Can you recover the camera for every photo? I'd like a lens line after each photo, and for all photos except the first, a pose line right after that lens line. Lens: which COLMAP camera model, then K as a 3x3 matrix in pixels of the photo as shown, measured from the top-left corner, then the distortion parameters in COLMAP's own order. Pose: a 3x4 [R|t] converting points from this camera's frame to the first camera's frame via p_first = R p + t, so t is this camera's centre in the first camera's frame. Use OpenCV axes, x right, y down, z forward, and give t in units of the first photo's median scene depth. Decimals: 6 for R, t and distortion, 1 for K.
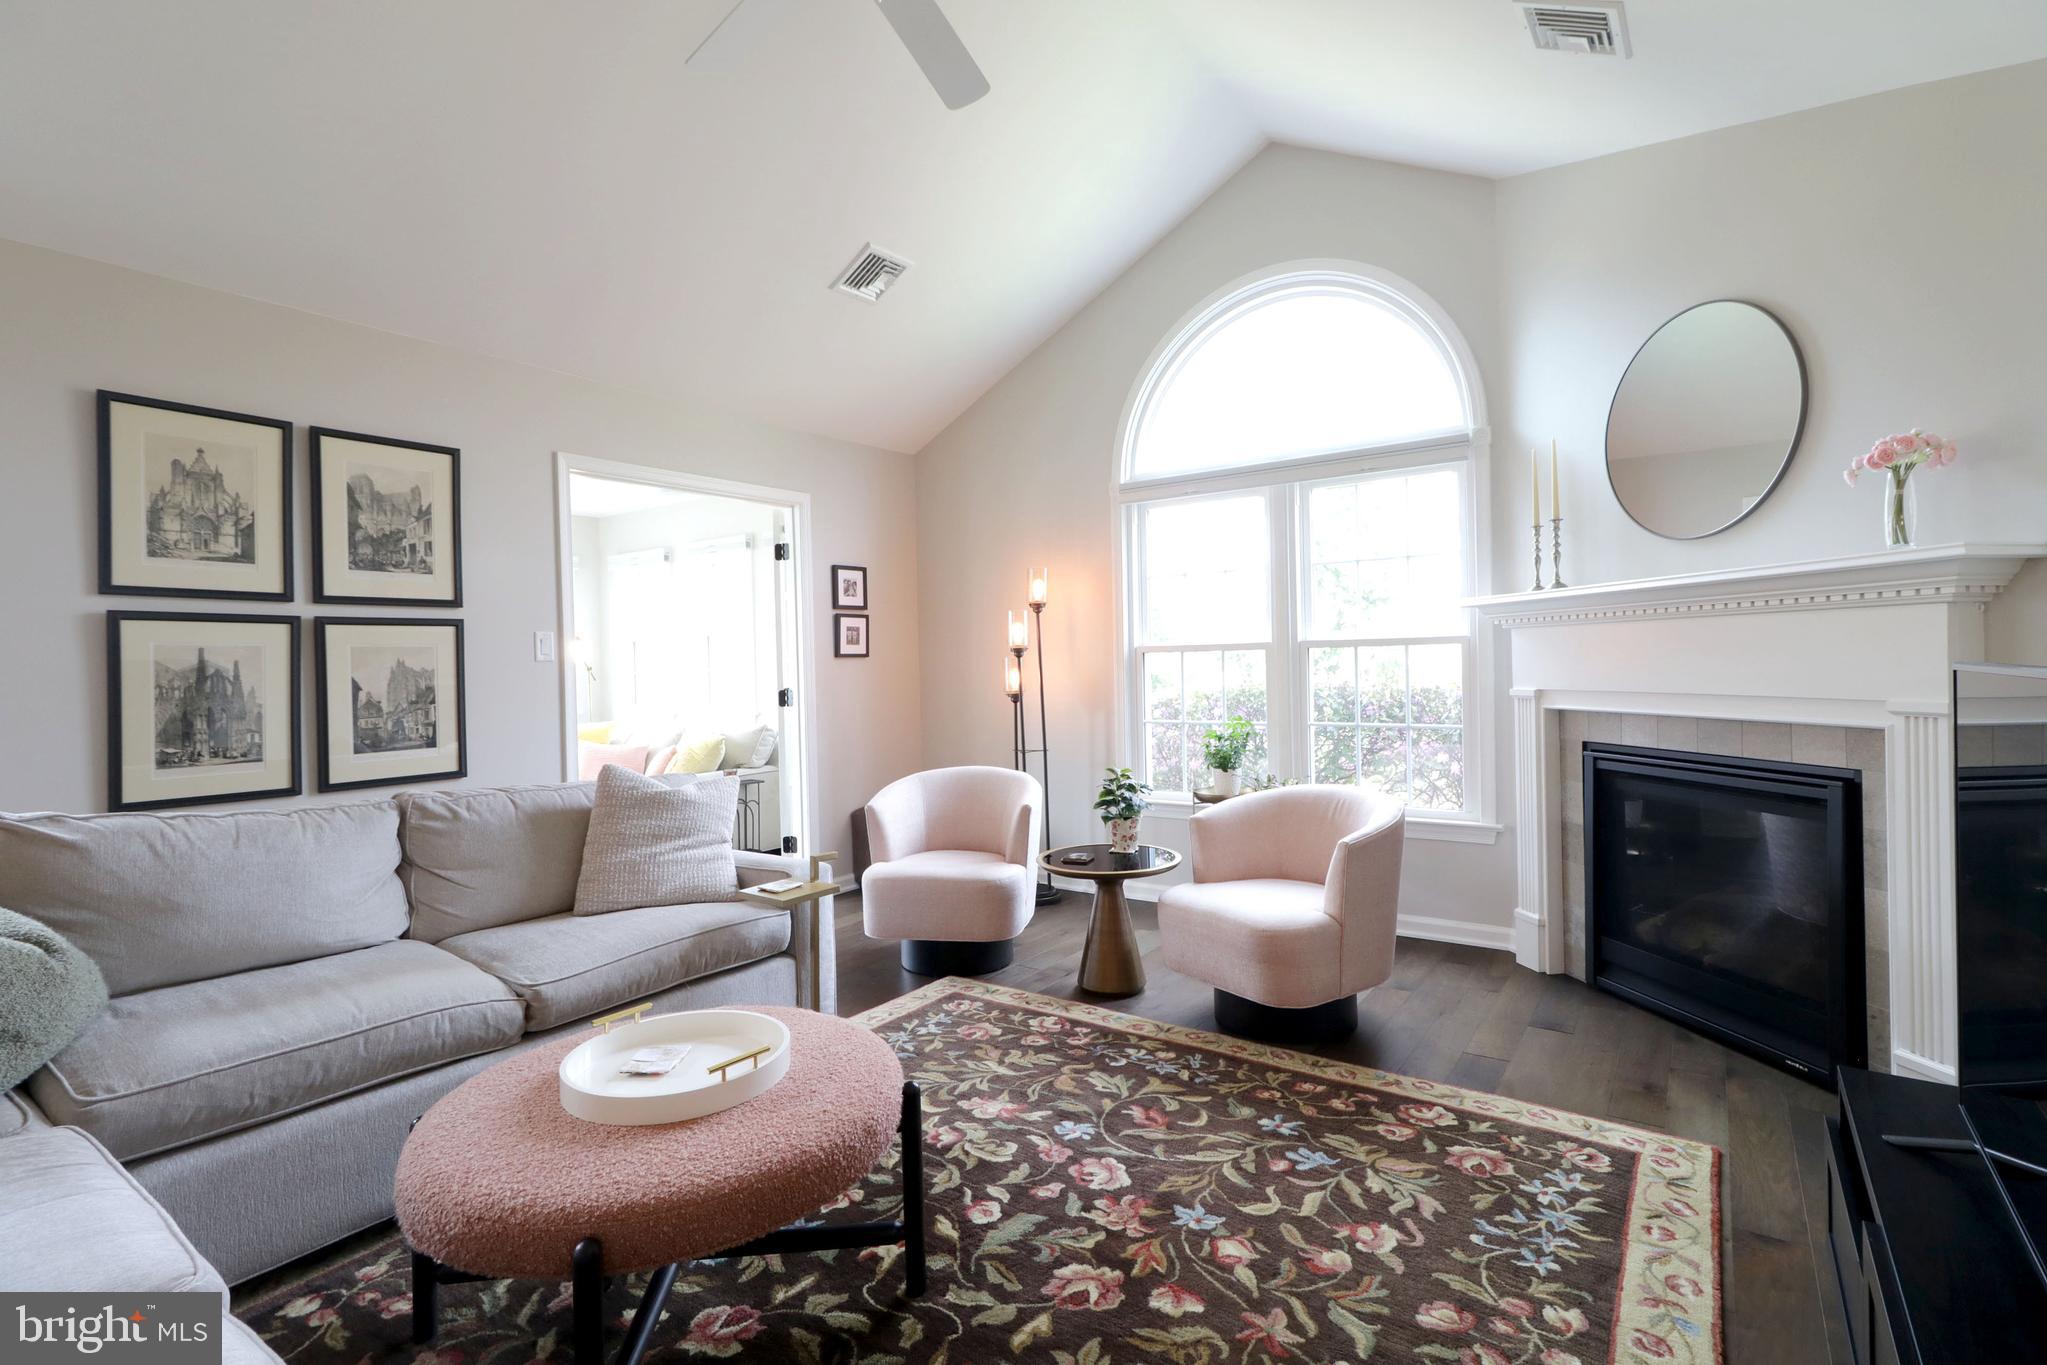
lens RADIAL K [[972.4, 0, 1020.4], [0, 972.4, 663.1], [0, 0, 1]] dist [0.005096, -0.000395]
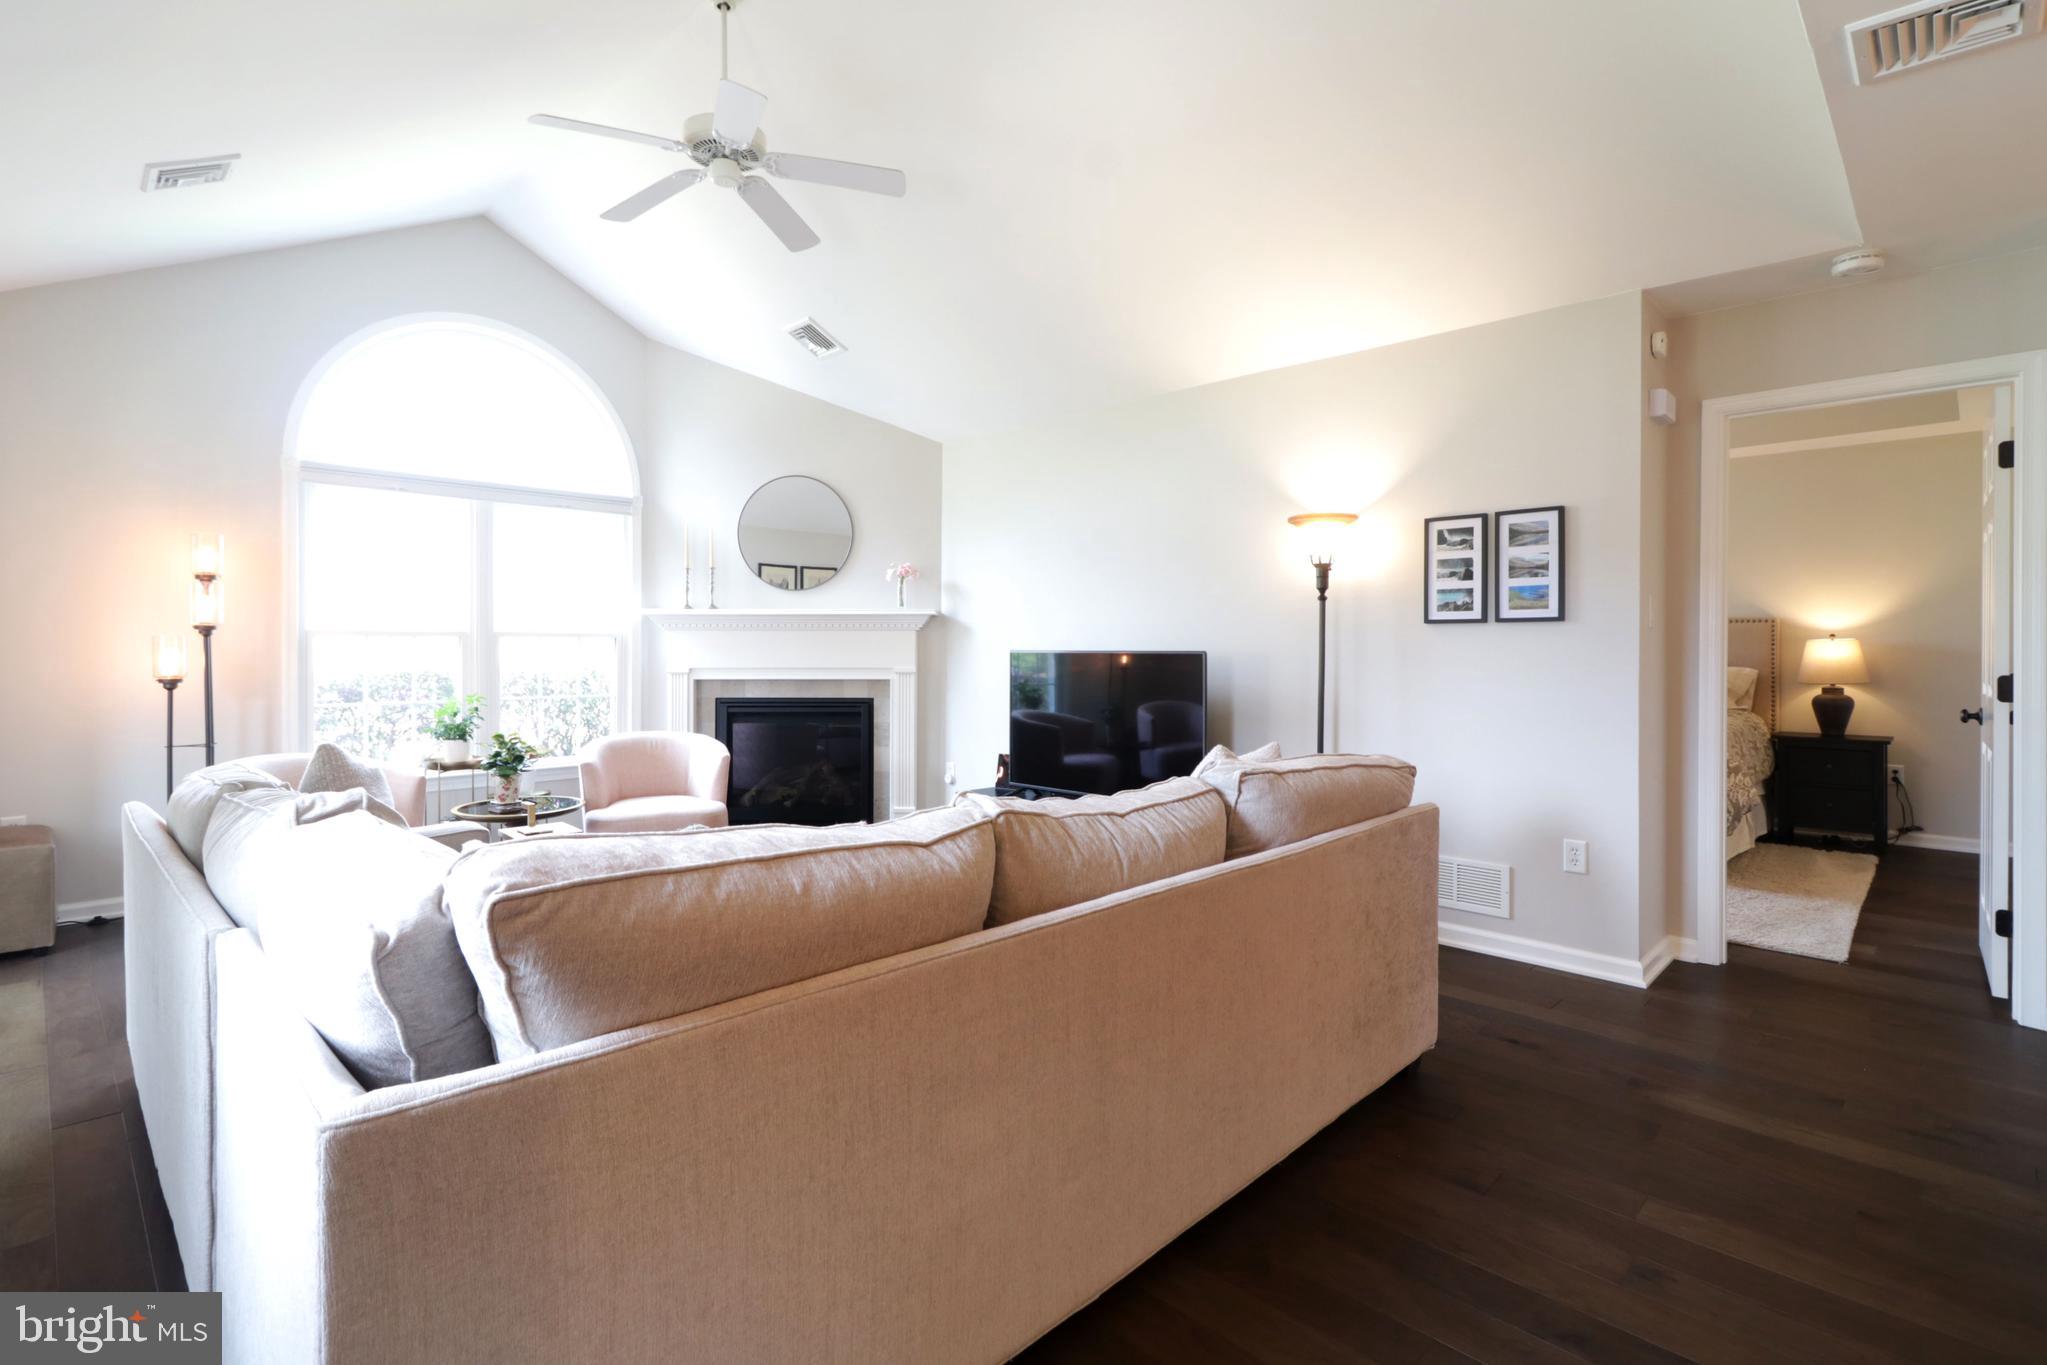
lens RADIAL K [[972.4, 0, 1015.4], [0, 972.4, 649.0], [0, 0, 1]] dist [0.005096, -0.000395]
pose [[0.158094, 0.023280, 0.987150, -0.918925], [-0.005753, 0.999727, -0.022656, 0.026229], [-0.987407, -0.002097, 0.158185, 0.177737]]
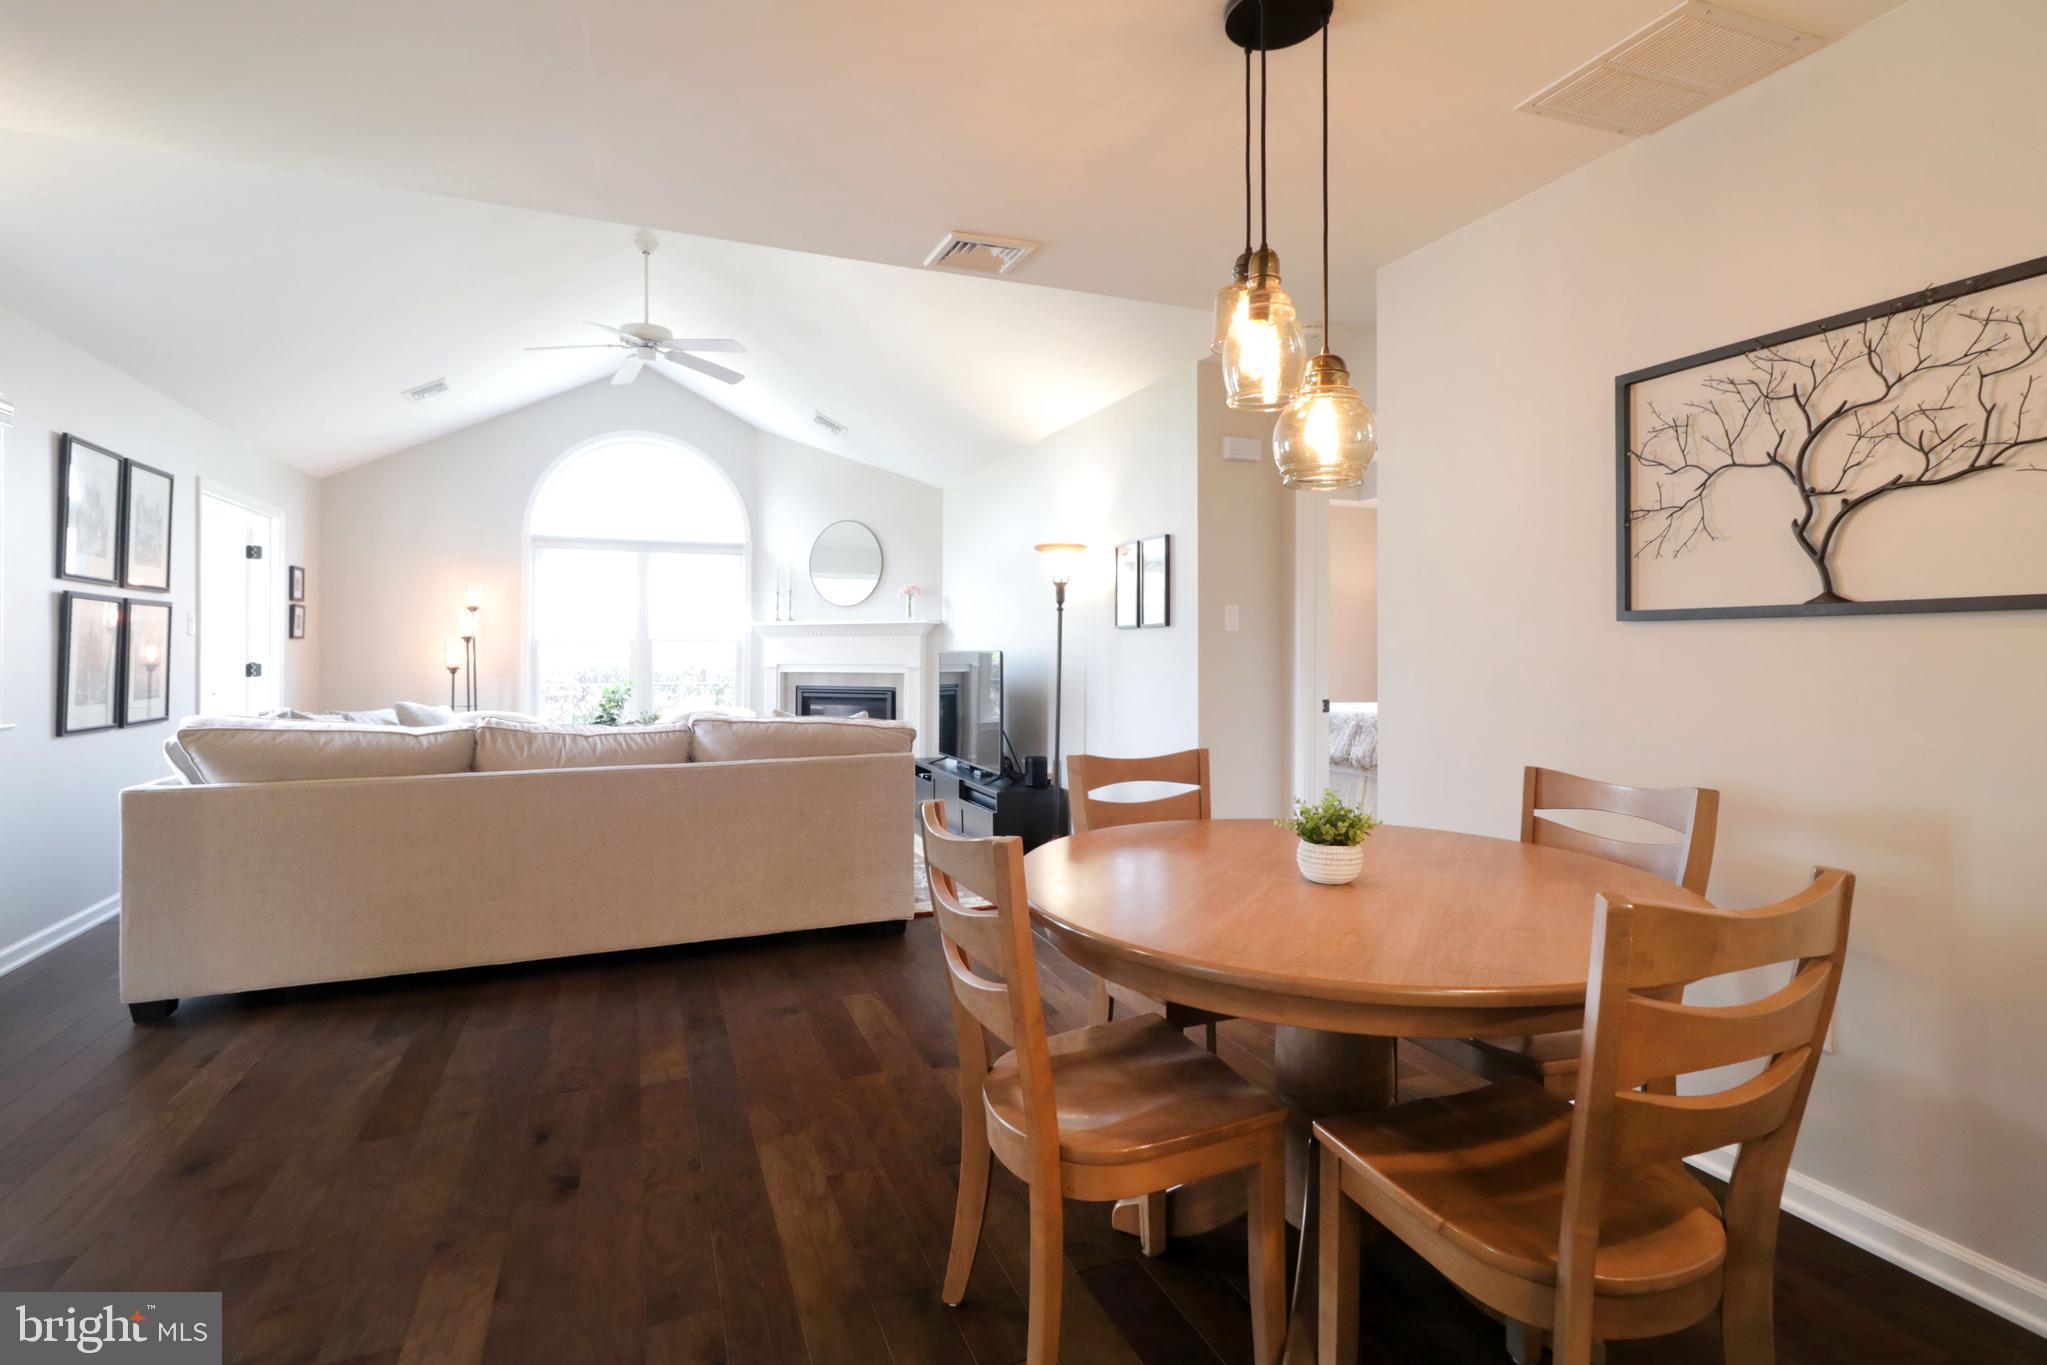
lens RADIAL K [[972.4, 0, 1021.8], [0, 972.4, 637.1], [0, 0, 1]] dist [0.005096, -0.000395]
pose [[0.539742, 0.034246, 0.841134, -0.986338], [-0.013179, 0.999393, -0.032233, 0.027736], [-0.841728, 0.006312, 0.539866, -0.652429]]
